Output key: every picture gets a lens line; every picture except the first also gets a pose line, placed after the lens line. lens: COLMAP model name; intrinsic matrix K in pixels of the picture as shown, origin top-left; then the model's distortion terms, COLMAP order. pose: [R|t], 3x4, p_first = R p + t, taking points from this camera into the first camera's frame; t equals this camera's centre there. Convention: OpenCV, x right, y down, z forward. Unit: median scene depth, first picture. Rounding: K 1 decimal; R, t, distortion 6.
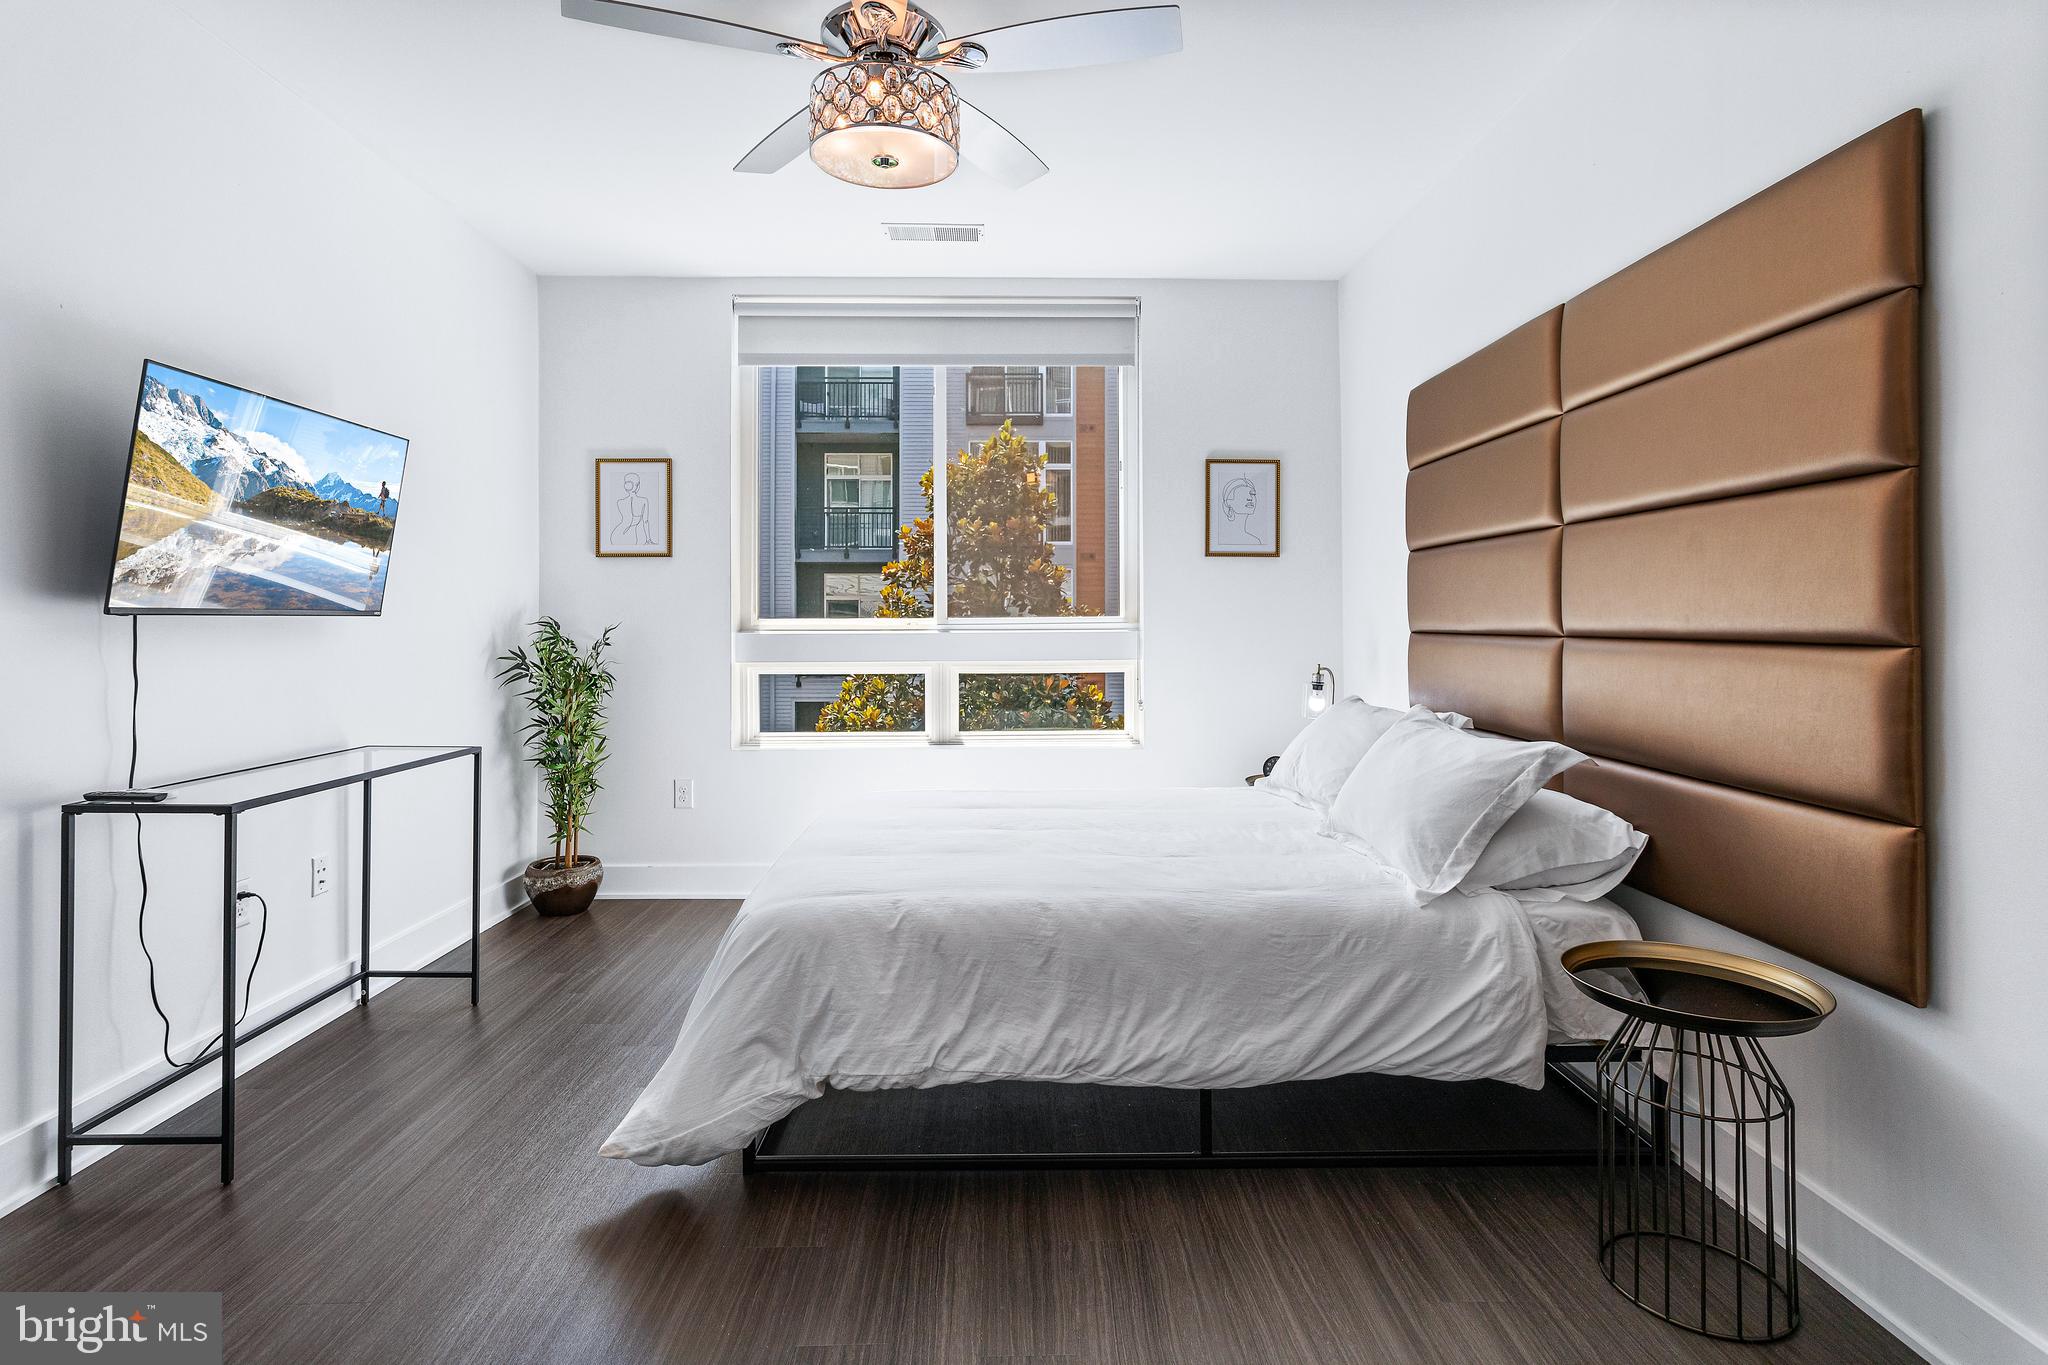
lens RADIAL K [[983.2, 0, 1045.9], [0, 983.2, 600.4], [0, 0, 1]] dist [-0.000457, -0.000305]
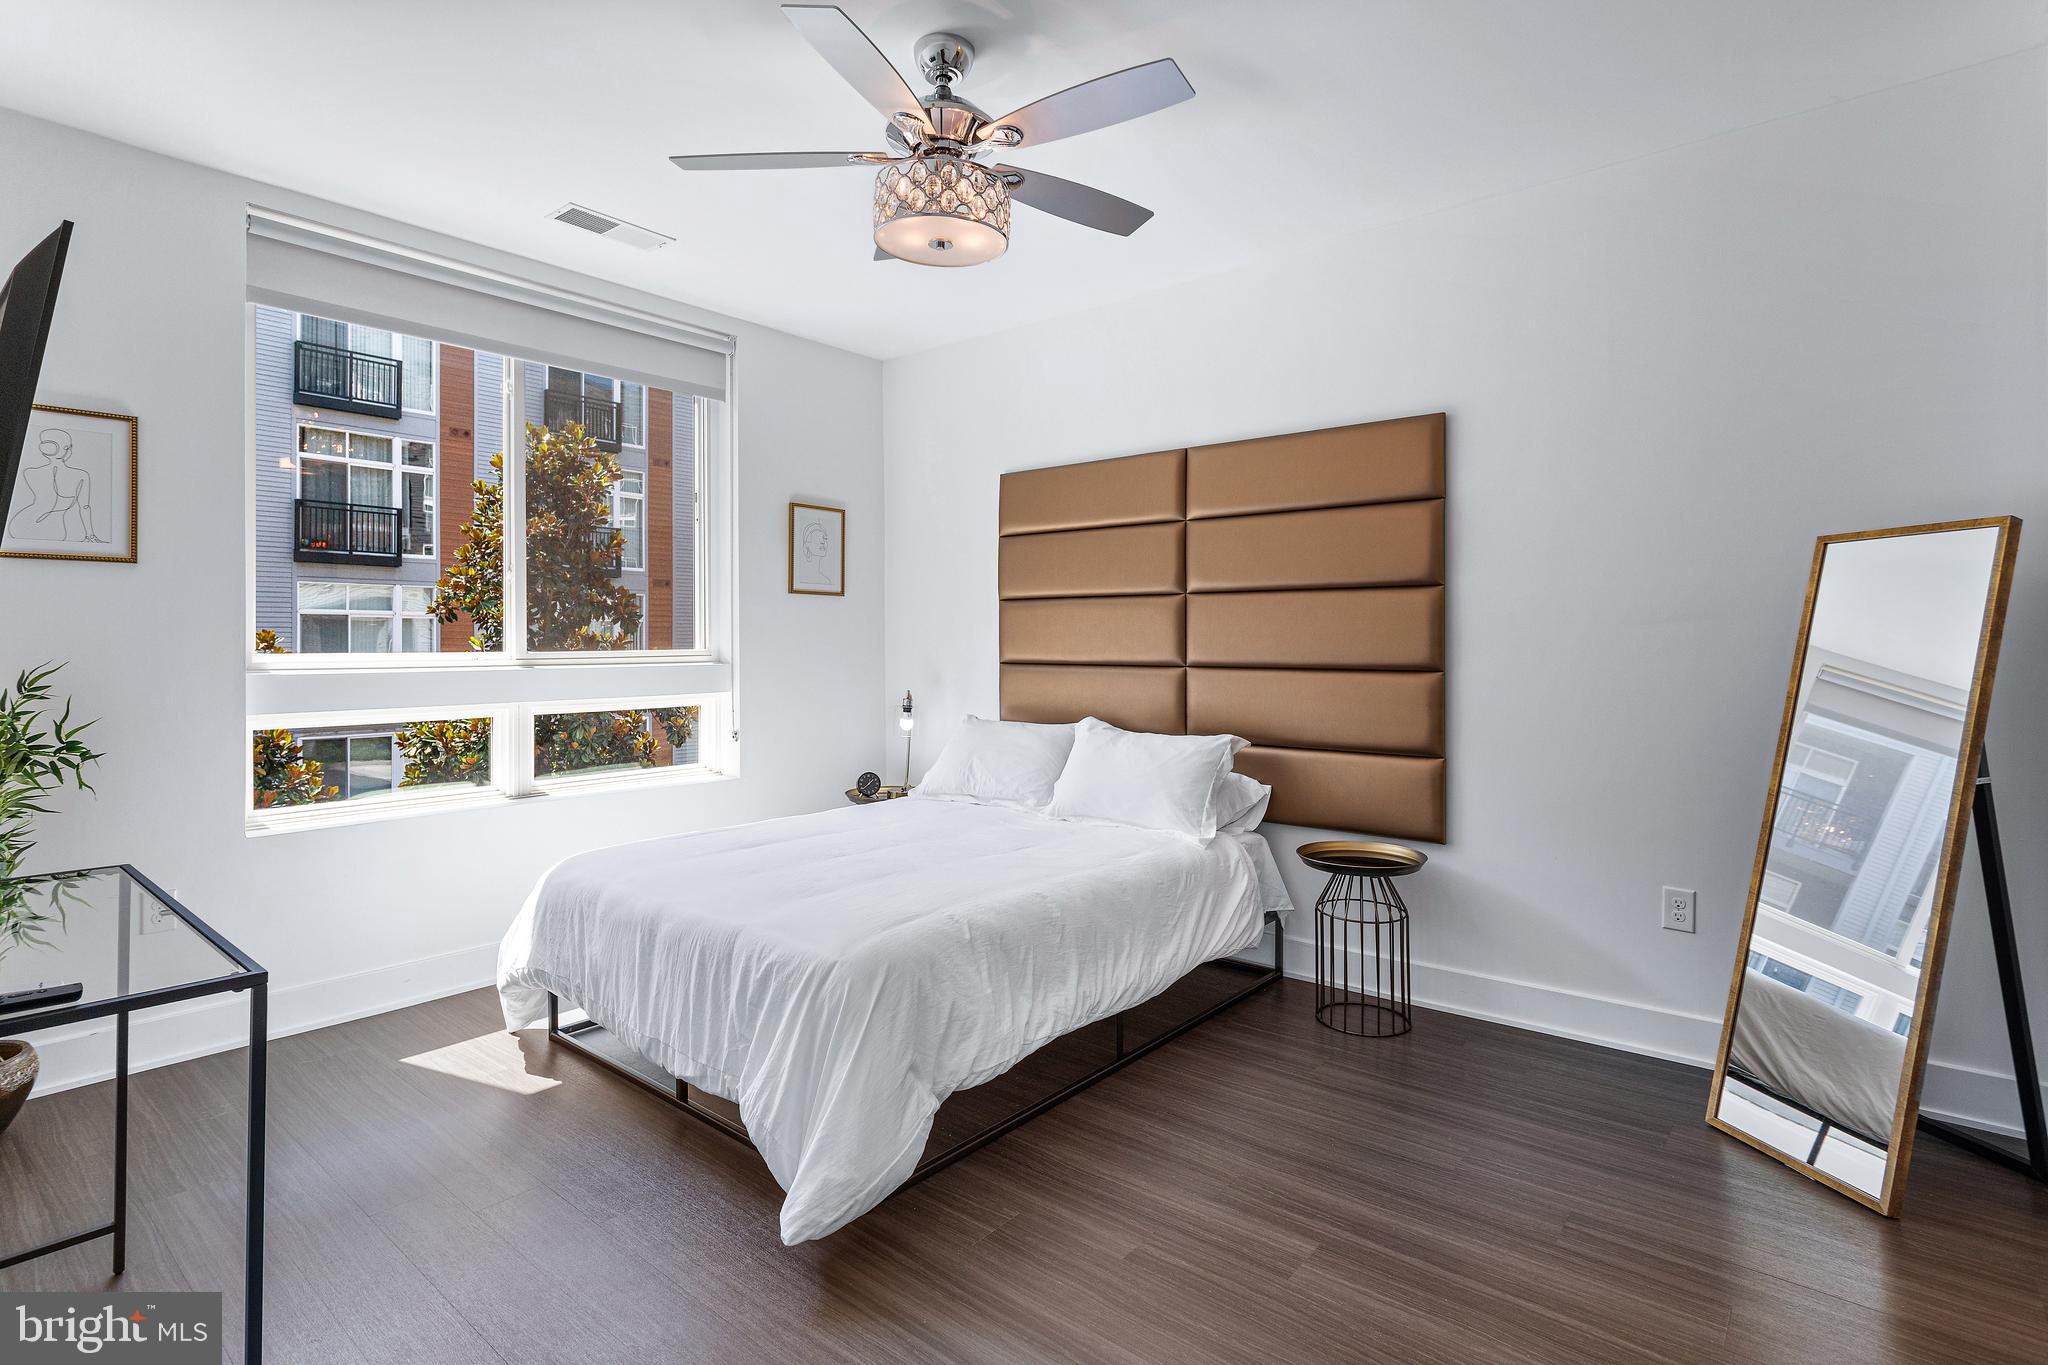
lens RADIAL K [[983.2, 0, 949.8], [0, 983.2, 650.9], [0, 0, 1]] dist [-0.000457, -0.000305]
pose [[0.690821, -0.003309, 0.723018, -0.842930], [-0.016591, 0.999654, 0.020428, -0.011800], [-0.722836, -0.026108, 0.690527, 0.221912]]
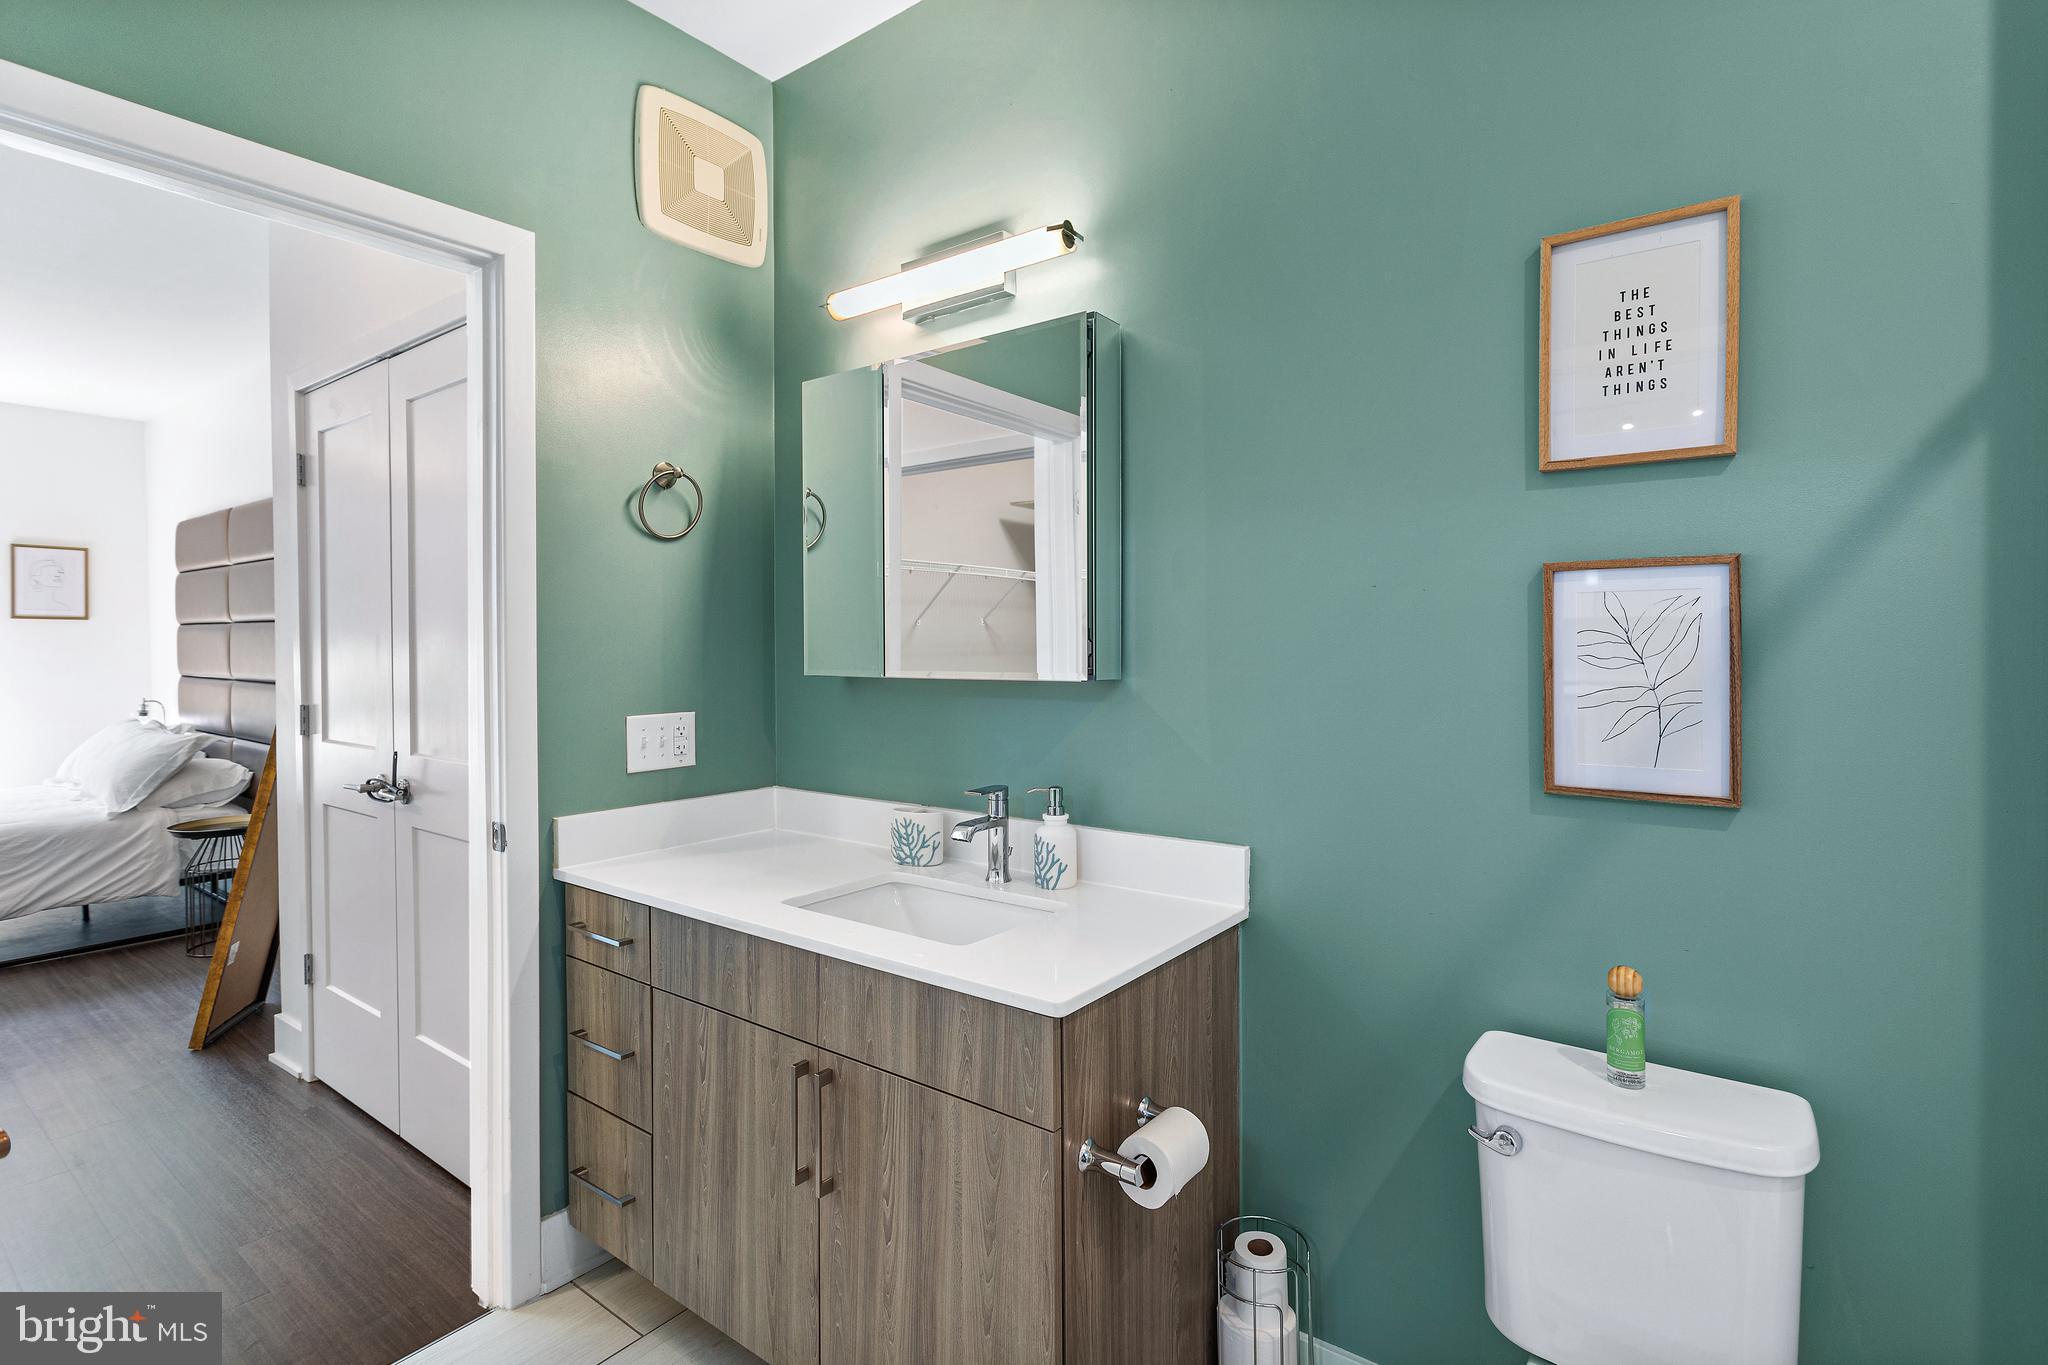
lens RADIAL K [[983.2, 0, 1028.2], [0, 983.2, 658.9], [0, 0, 1]] dist [-0.000457, -0.000305]
pose [[0.638132, -0.009834, 0.769864, 0.034578], [-0.019641, 0.999385, 0.029046, -0.094559], [-0.769676, -0.033656, 0.637547, -1.479229]]
